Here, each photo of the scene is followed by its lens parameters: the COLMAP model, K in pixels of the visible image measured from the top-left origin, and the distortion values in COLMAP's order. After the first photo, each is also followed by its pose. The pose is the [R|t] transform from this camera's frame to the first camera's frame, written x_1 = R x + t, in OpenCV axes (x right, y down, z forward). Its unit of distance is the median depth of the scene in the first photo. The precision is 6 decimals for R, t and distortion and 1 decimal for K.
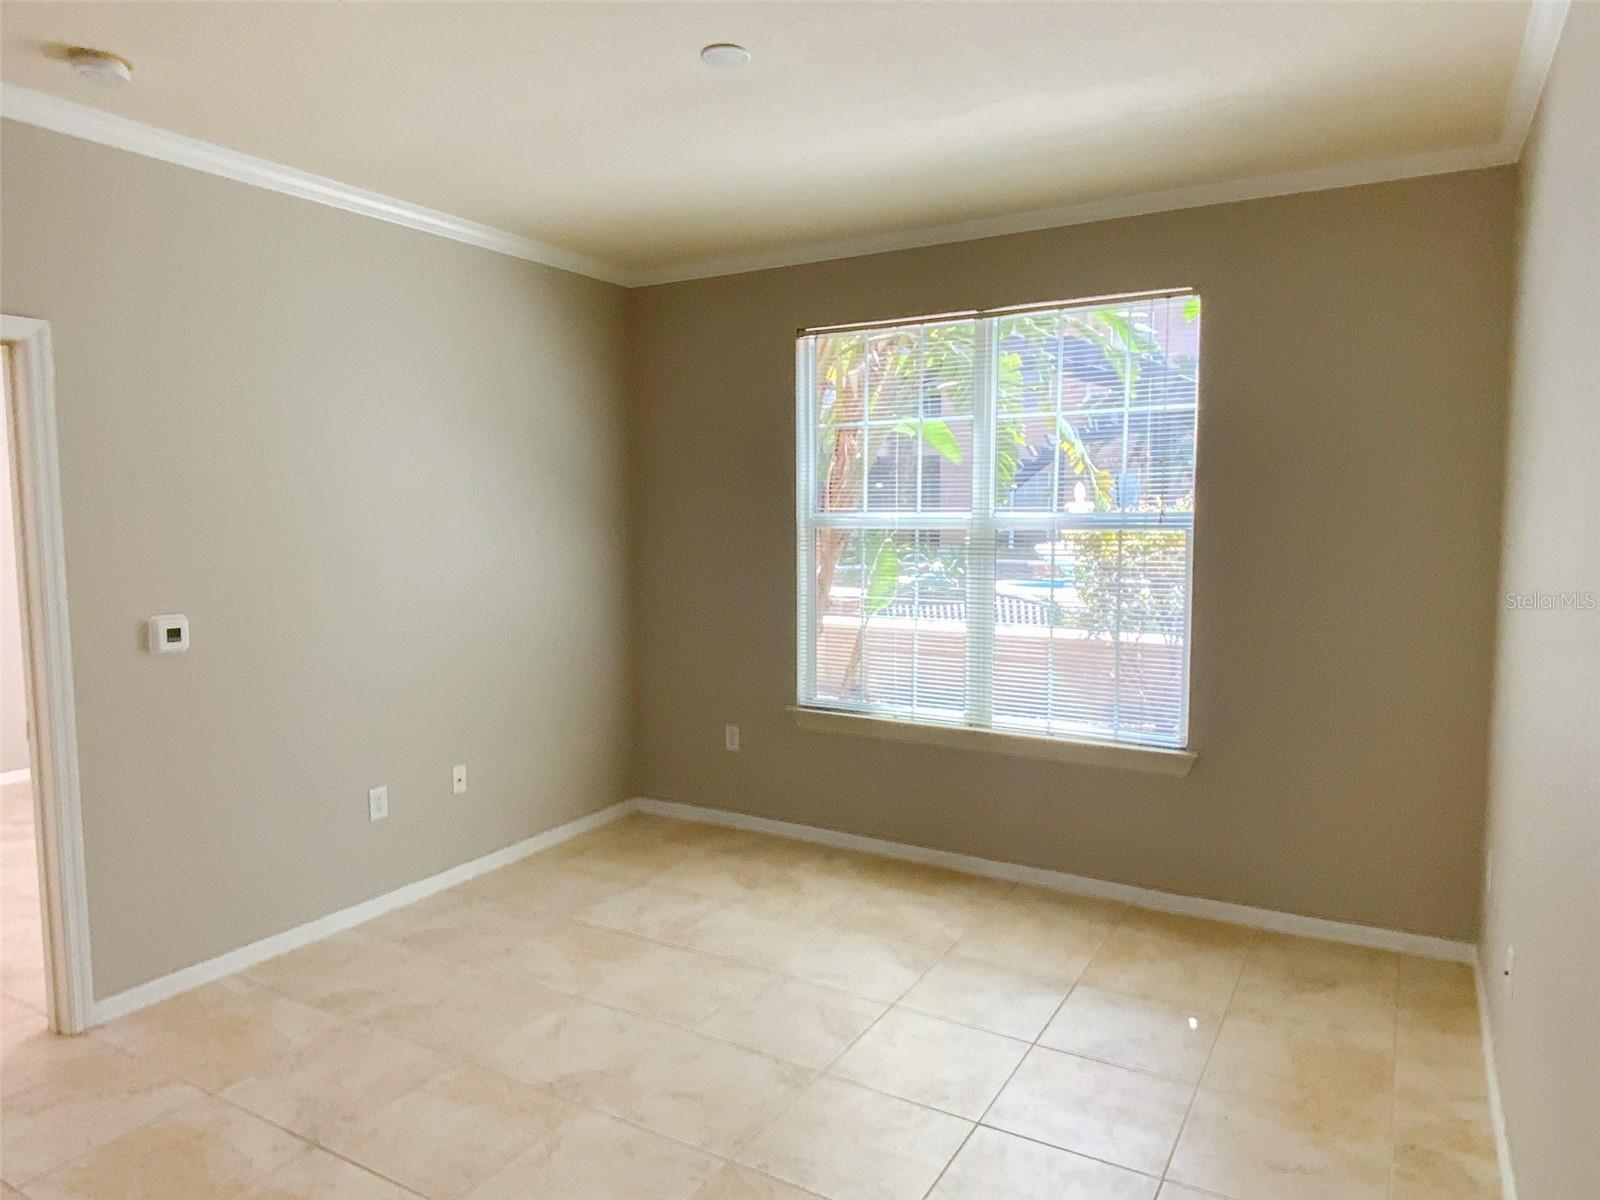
lens RADIAL K [[1059.2, 0, 801.0], [0, 1059.2, 596.6], [0, 0, 1]] dist [0.052221, -0.060069]
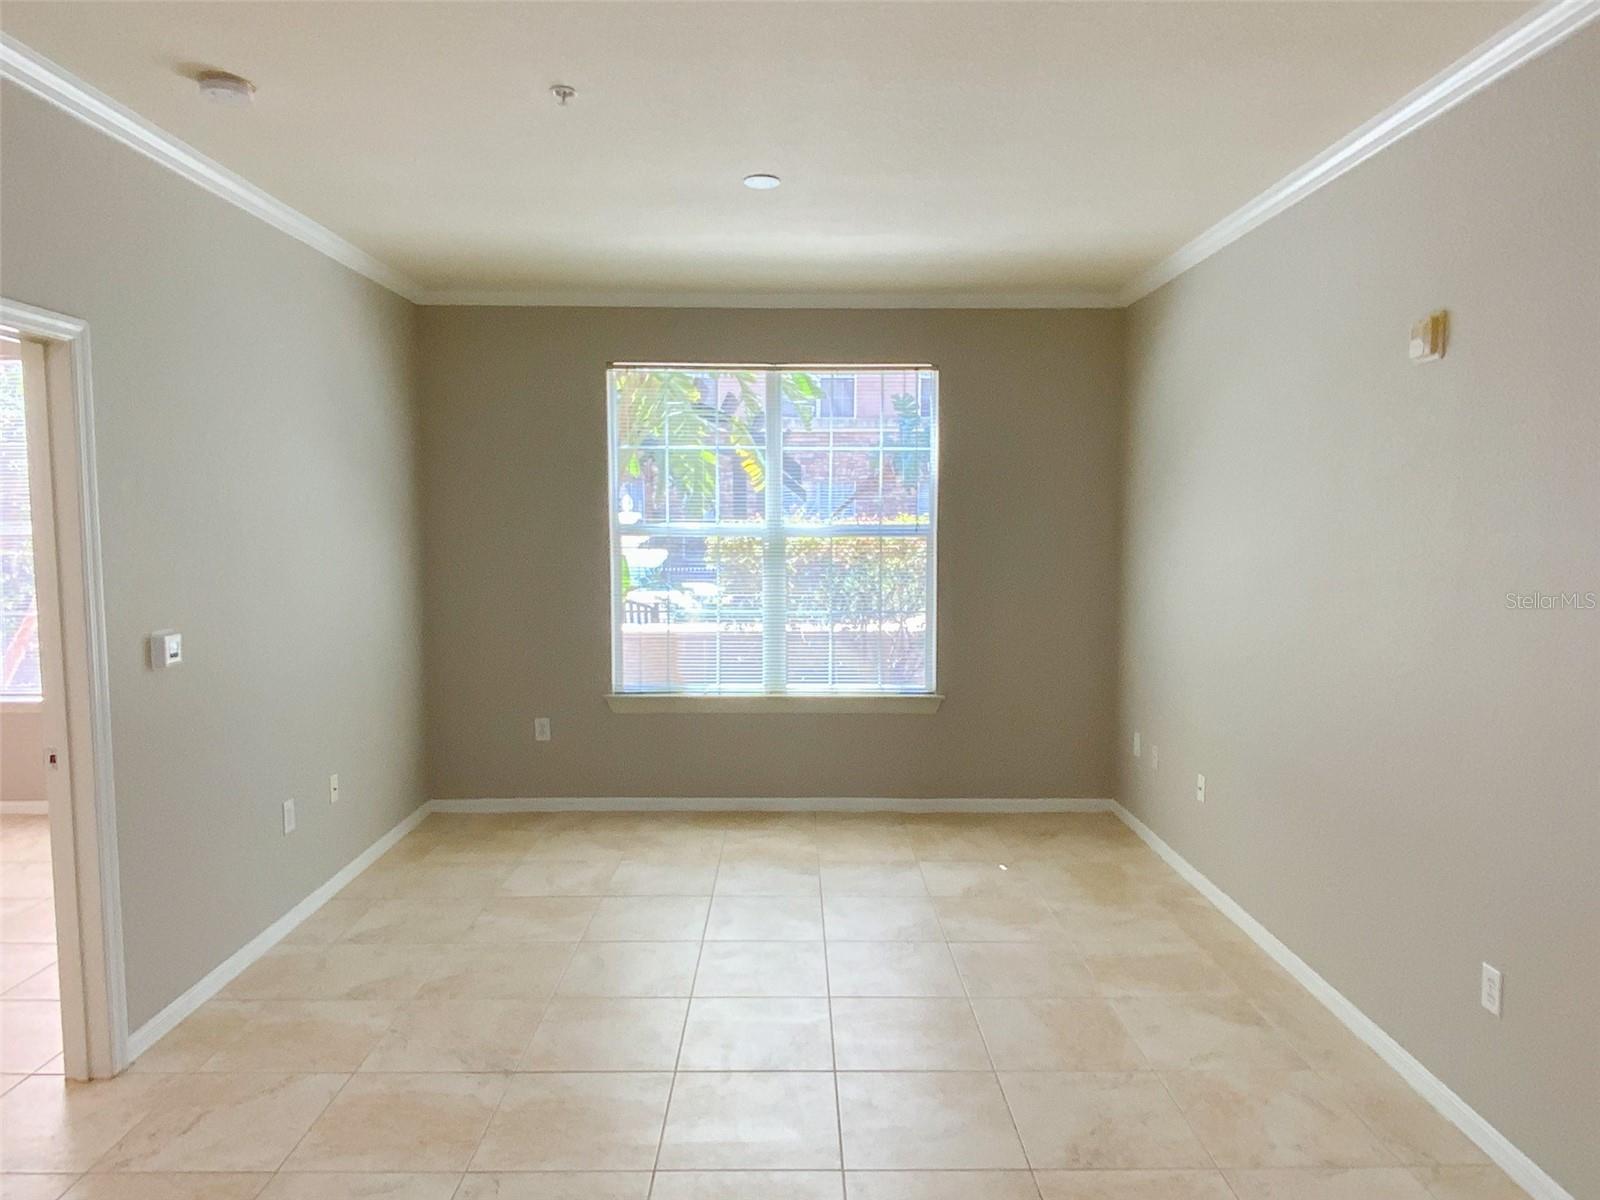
lens RADIAL K [[1059.2, 0, 812.9], [0, 1059.2, 587.8], [0, 0, 1]] dist [0.052221, -0.060069]
pose [[0.854669, -0.030997, 0.518247, -0.487637], [0.039878, 0.999187, -0.006002, 0.006952], [-0.517639, 0.025796, 0.855210, -0.107070]]
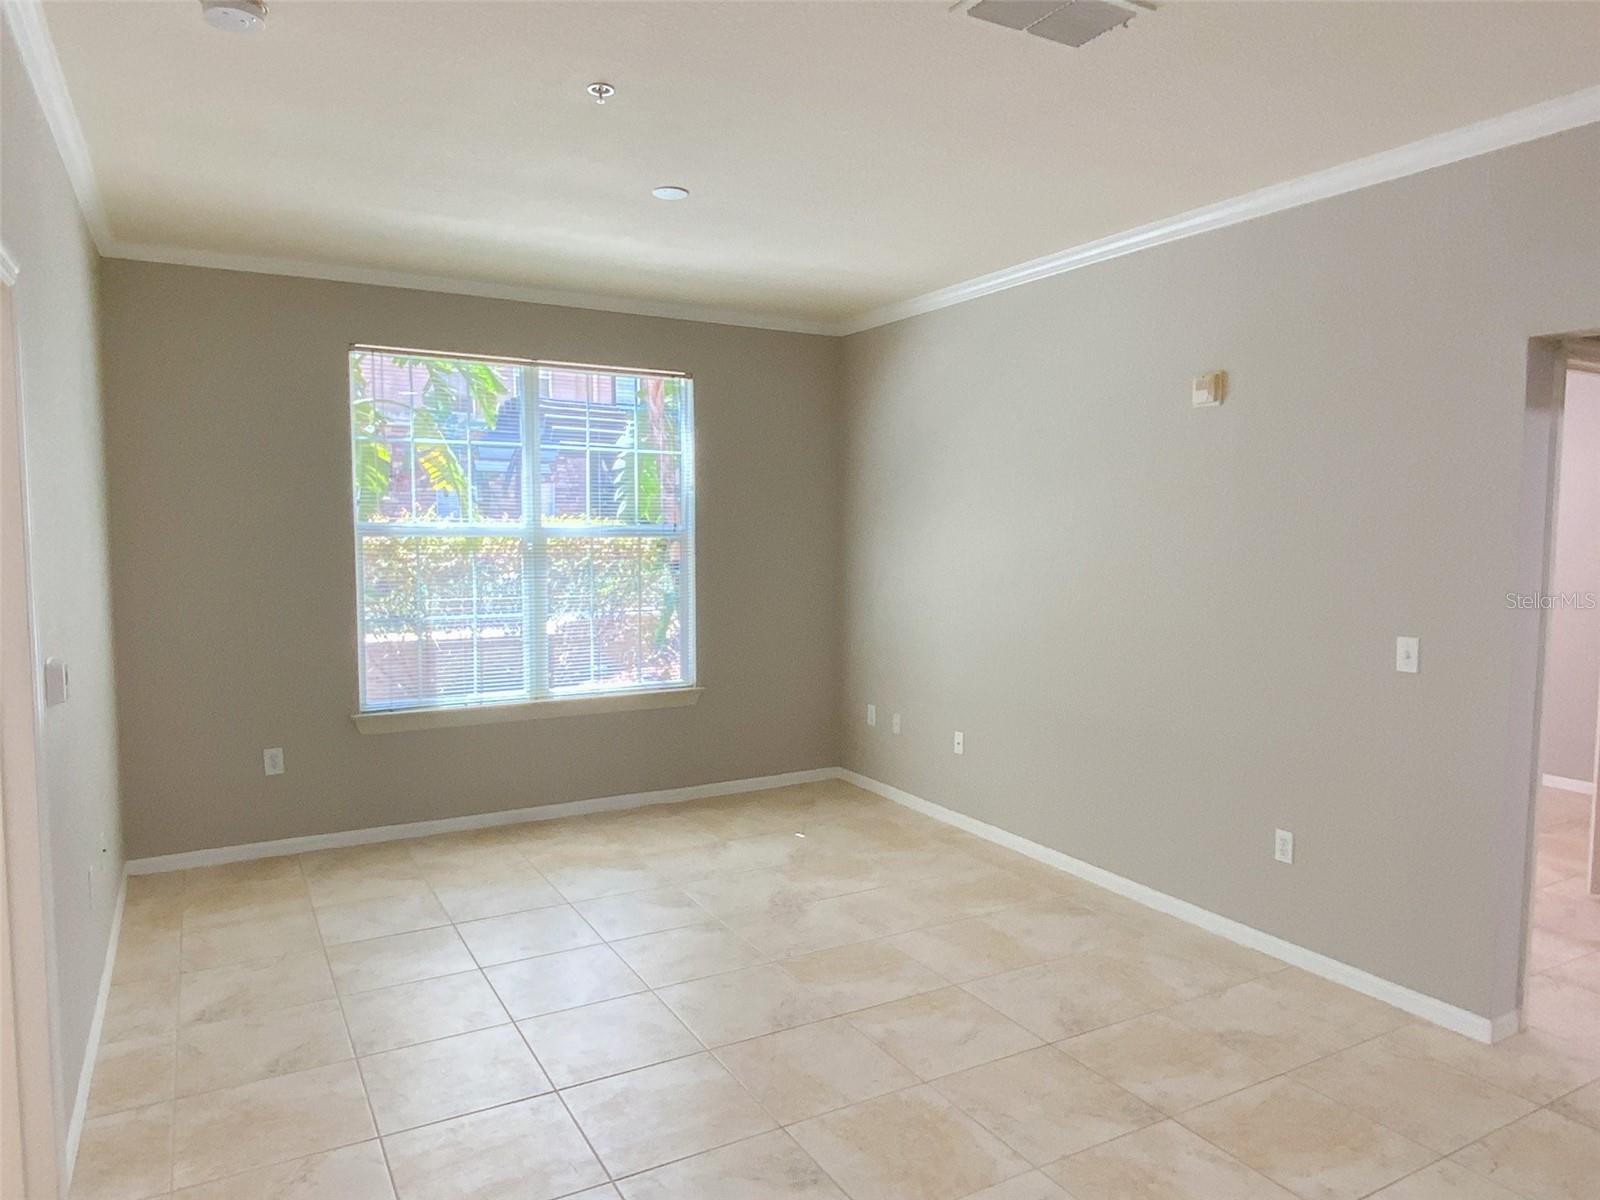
lens RADIAL K [[1059.2, 0, 816.0], [0, 1059.2, 588.9], [0, 0, 1]] dist [0.052221, -0.060069]
pose [[0.494955, -0.051777, 0.867374, -0.808864], [0.067741, 0.997484, 0.020888, -0.008940], [-0.866274, 0.048418, 0.497218, 0.120933]]
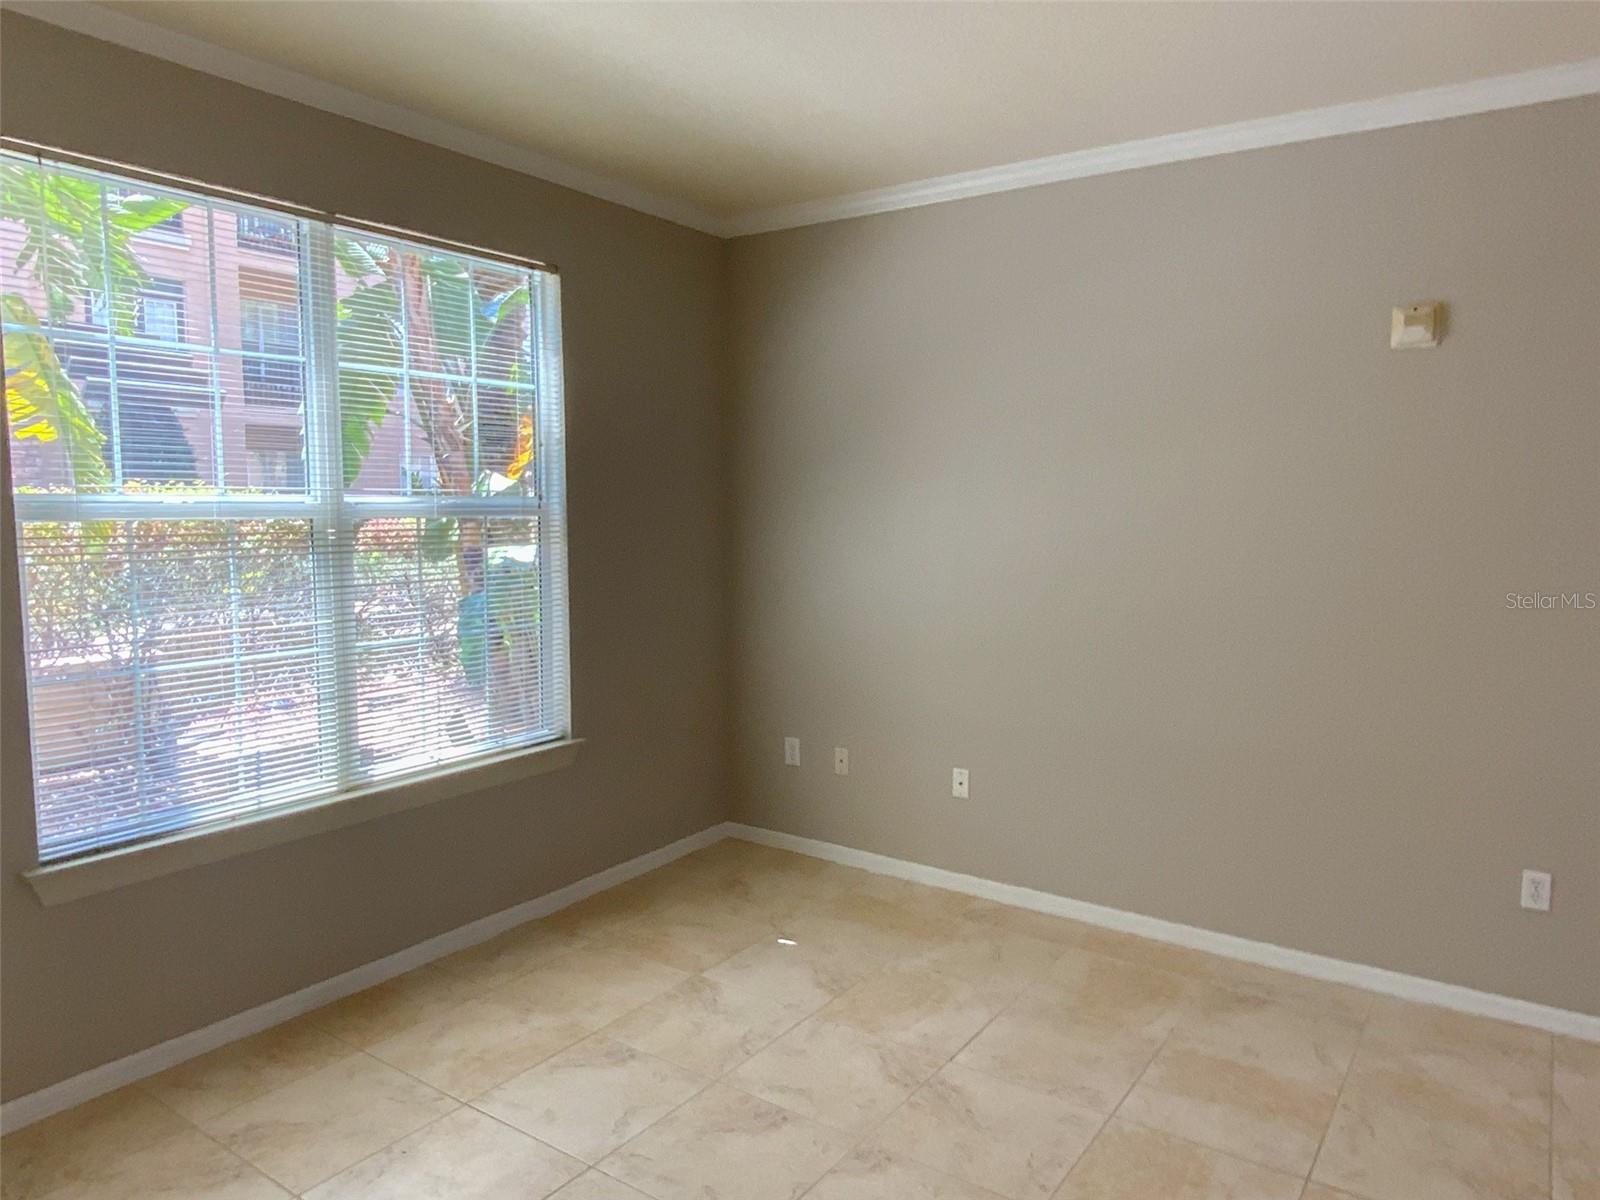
lens RADIAL K [[1059.2, 0, 821.3], [0, 1059.2, 593.9], [0, 0, 1]] dist [0.052221, -0.060069]
pose [[0.066835, -0.085425, 0.994100, -0.584660], [0.076665, 0.993822, 0.080247, -0.049216], [-0.994814, 0.070850, 0.072971, 0.681510]]
